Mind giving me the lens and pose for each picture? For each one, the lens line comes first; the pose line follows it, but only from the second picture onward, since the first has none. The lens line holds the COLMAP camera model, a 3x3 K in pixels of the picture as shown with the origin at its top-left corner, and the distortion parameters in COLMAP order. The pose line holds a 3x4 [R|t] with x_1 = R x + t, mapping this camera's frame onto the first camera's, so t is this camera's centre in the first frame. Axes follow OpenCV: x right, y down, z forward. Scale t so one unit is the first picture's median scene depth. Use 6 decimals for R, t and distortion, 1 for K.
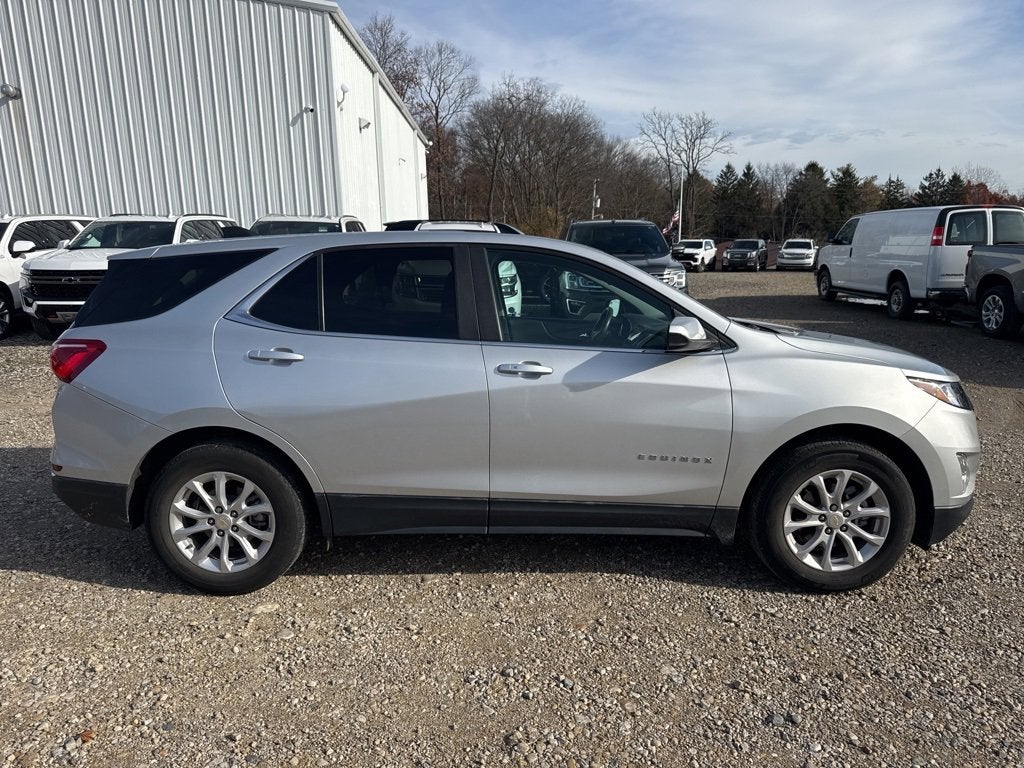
lens RADIAL K [[719.8, 0, 517.3], [0, 719.8, 386.8], [0, 0, 1]] dist [0.023438, -0.031122]
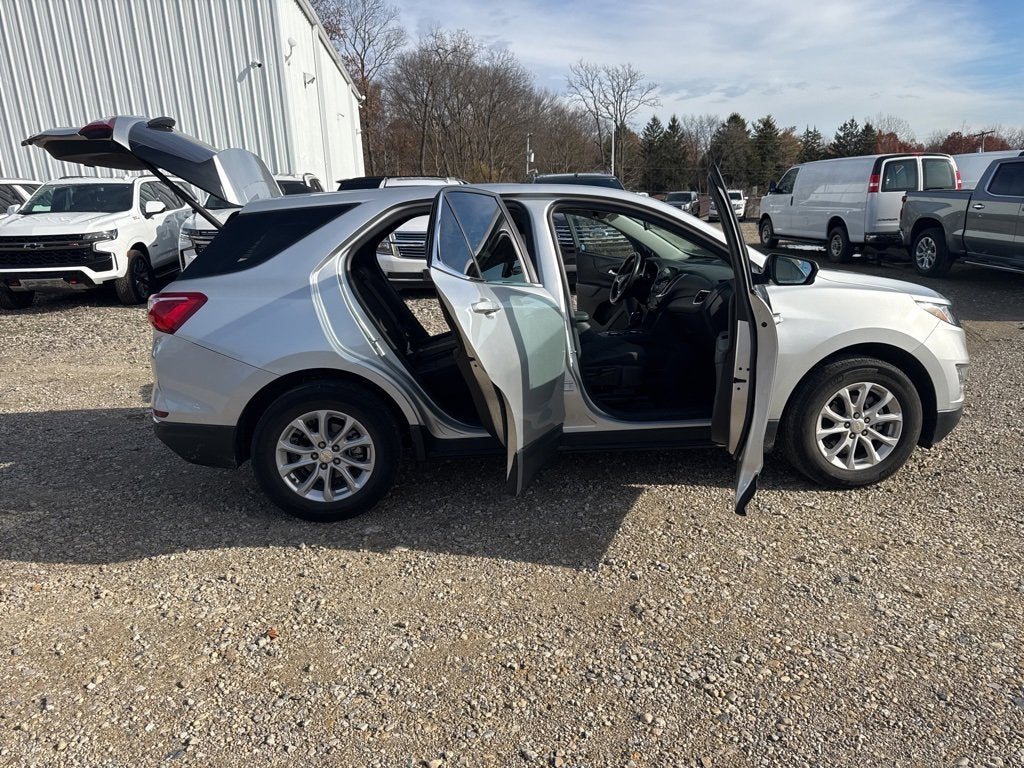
lens RADIAL K [[719.8, 0, 517.8], [0, 719.8, 382.6], [0, 0, 1]] dist [0.023438, -0.031122]
pose [[0.994743, -0.044411, 0.092276, -0.210993], [0.039585, 0.997784, 0.053487, 0.028873], [-0.094447, -0.049553, 0.994296, -0.109835]]
